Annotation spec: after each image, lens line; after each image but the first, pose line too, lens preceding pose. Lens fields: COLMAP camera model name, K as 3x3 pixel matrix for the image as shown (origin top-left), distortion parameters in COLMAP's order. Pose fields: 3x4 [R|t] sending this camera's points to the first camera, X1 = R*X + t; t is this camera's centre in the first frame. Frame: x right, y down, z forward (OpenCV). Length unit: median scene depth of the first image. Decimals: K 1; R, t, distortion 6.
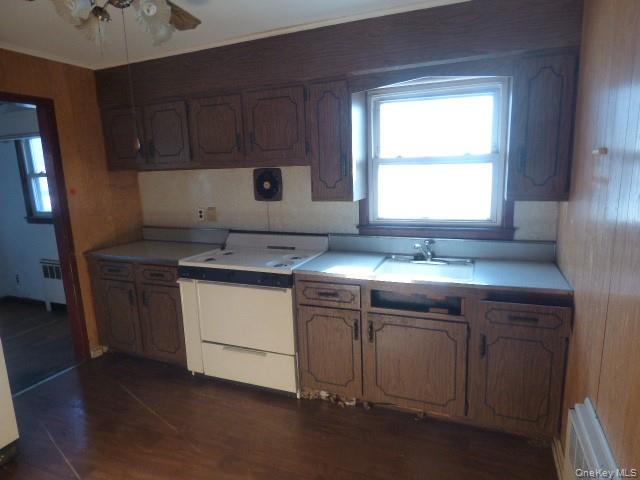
lens RADIAL K [[397.0, 0, 320.0], [0, 397.0, 240.0], [0, 0, 1]] dist [0.001281, 0.000699]
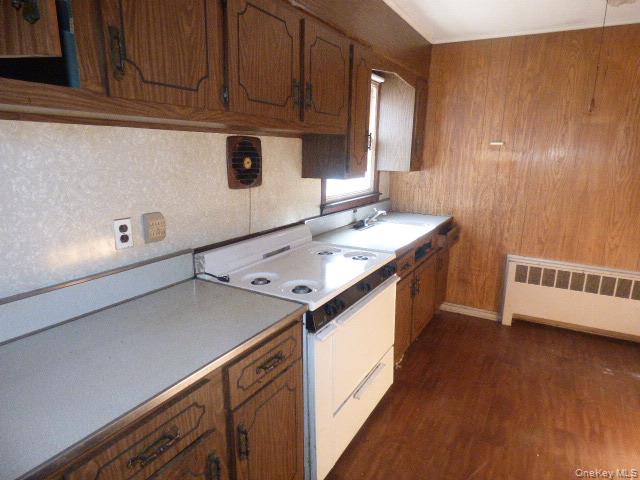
lens RADIAL K [[397.0, 0, 320.0], [0, 397.0, 240.0], [0, 0, 1]] dist [0.001281, 0.000699]
pose [[0.096428, -0.187748, 0.977473, -0.769353], [0.144449, 0.974292, 0.172887, -0.111597], [-0.984803, 0.124524, 0.121069, 0.824435]]
